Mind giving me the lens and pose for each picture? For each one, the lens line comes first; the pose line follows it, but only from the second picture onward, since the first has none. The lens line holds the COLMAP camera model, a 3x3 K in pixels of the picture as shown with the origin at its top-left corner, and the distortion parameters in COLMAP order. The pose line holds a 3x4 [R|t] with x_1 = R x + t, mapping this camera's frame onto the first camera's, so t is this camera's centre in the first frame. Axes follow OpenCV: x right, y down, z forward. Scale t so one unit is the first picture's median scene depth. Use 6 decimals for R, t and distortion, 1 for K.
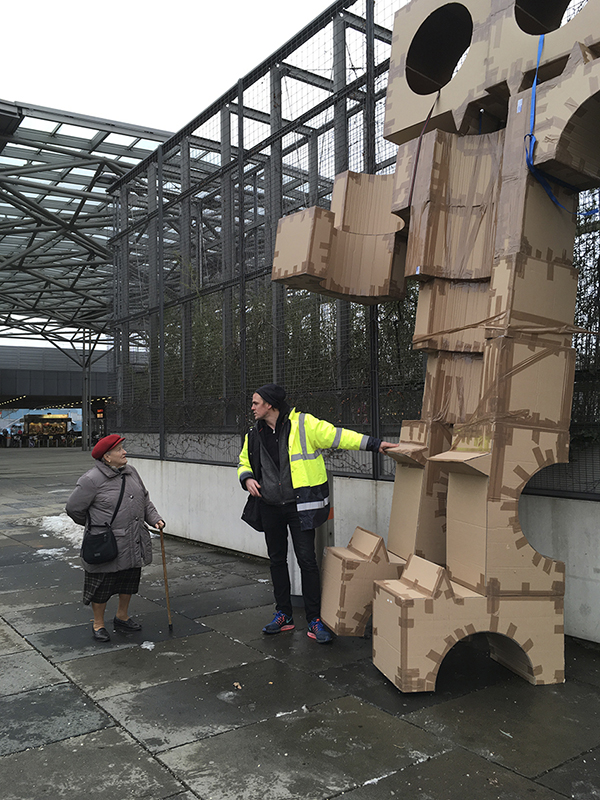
lens RADIAL K [[648.0, 0, 297.2], [0, 648.0, 399.7], [0, 0, 1]] dist [0.036536, -0.016241]
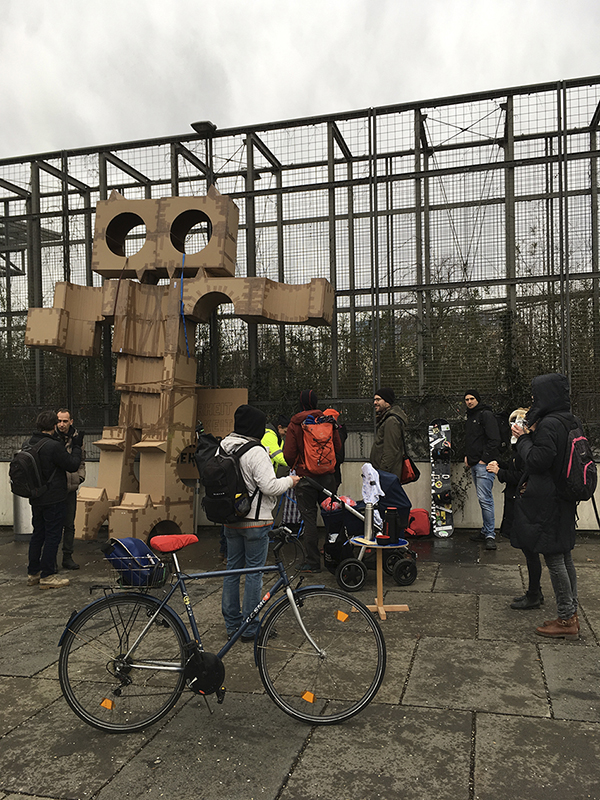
lens RADIAL K [[648.0, 0, 300.0], [0, 648.0, 400.0], [0, 0, 1]] dist [0.036536, -0.016241]
pose [[0.750546, -0.000837, 0.660818, -0.737279], [-0.010103, 0.999868, 0.012741, -0.084373], [-0.660741, -0.016239, 0.750438, -0.866174]]
